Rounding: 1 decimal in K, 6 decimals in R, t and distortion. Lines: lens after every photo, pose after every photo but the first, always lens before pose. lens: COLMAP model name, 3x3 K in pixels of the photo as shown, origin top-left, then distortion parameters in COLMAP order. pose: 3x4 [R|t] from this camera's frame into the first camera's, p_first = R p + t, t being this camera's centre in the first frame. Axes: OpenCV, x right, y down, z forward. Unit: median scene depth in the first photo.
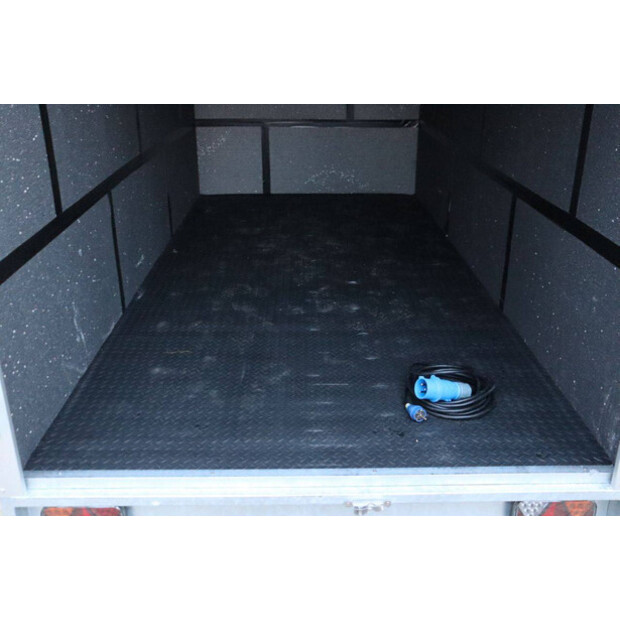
lens RADIAL K [[655.8, 0, 312.0], [0, 655.8, 304.6], [0, 0, 1]] dist [-0.027997, 0.000000]
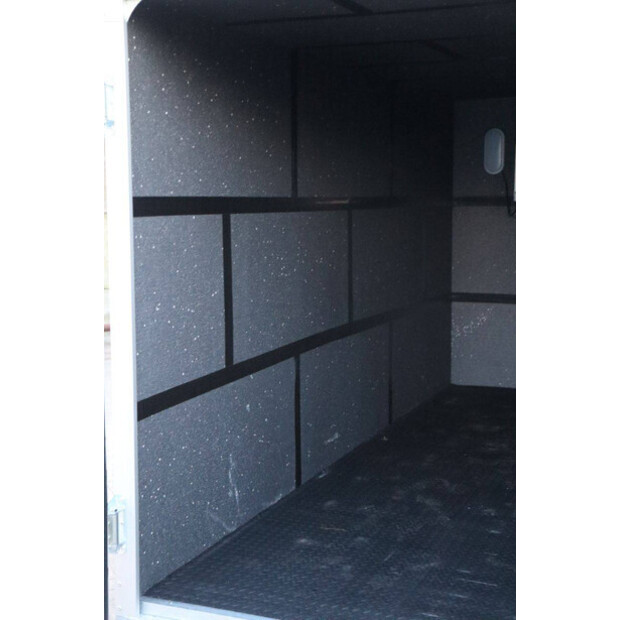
lens RADIAL K [[992.2, 0, 313.8], [0, 992.2, 308.5], [0, 0, 1]] dist [0.195747, 0.000000]
pose [[0.917230, 0.045285, -0.395777, 0.340238], [-0.148525, 0.960756, -0.234281, 0.118216], [0.369635, 0.273672, 0.887960, -0.369841]]
